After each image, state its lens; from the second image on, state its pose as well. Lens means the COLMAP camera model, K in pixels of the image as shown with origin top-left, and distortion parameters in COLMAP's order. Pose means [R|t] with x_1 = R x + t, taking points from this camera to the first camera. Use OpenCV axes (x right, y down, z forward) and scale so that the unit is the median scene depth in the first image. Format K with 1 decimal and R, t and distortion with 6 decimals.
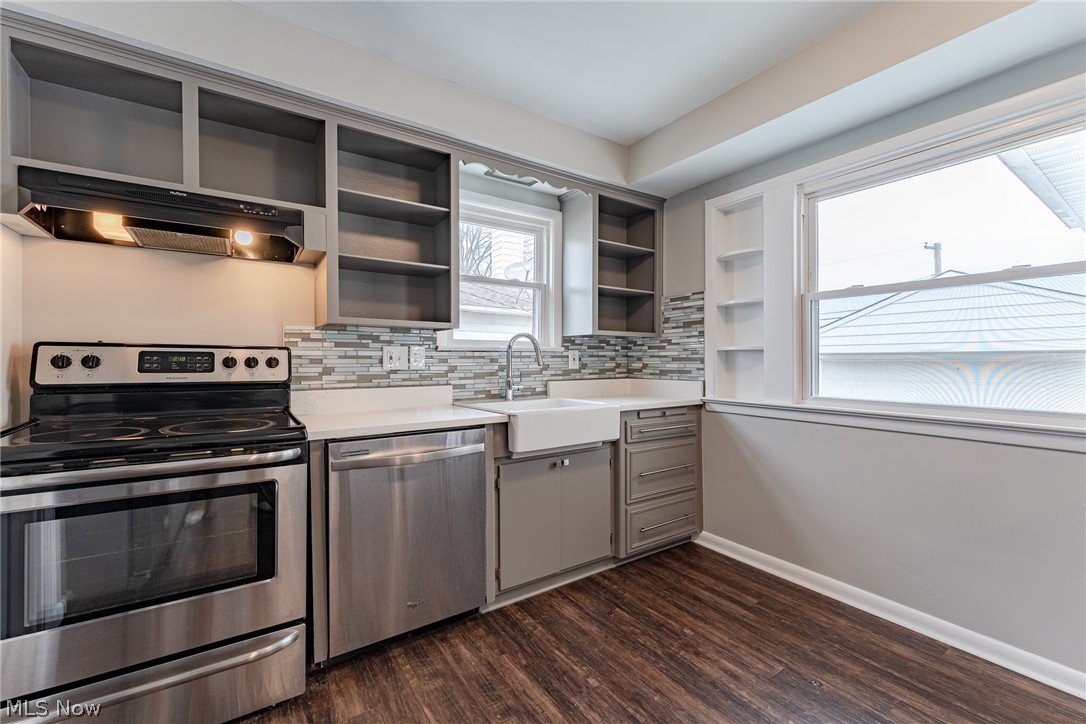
lens RADIAL K [[443.0, 0, 562.8], [0, 443.0, 361.8], [0, 0, 1]] dist [-0.001943, 0.000570]
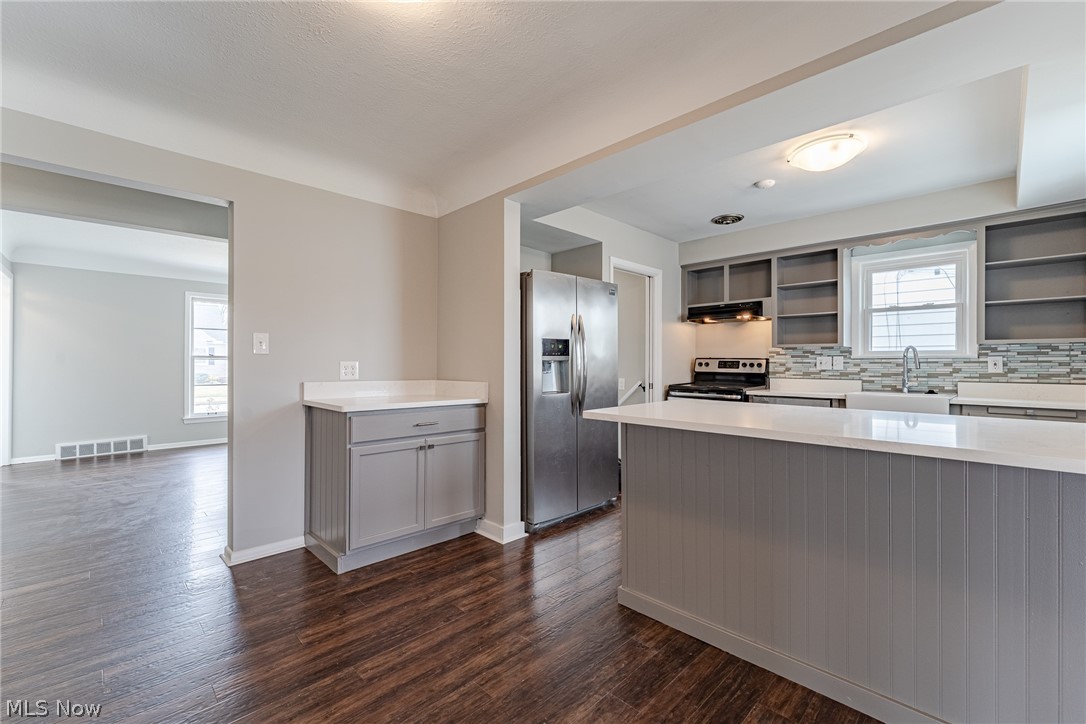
lens RADIAL K [[443.0, 0, 536.1], [0, 443.0, 361.0], [0, 0, 1]] dist [-0.001943, 0.000570]
pose [[0.153176, -0.003643, -0.988192, 1.343639], [-0.008117, 0.999955, -0.004944, 0.000786], [0.988166, 0.008778, 0.153140, -0.471693]]
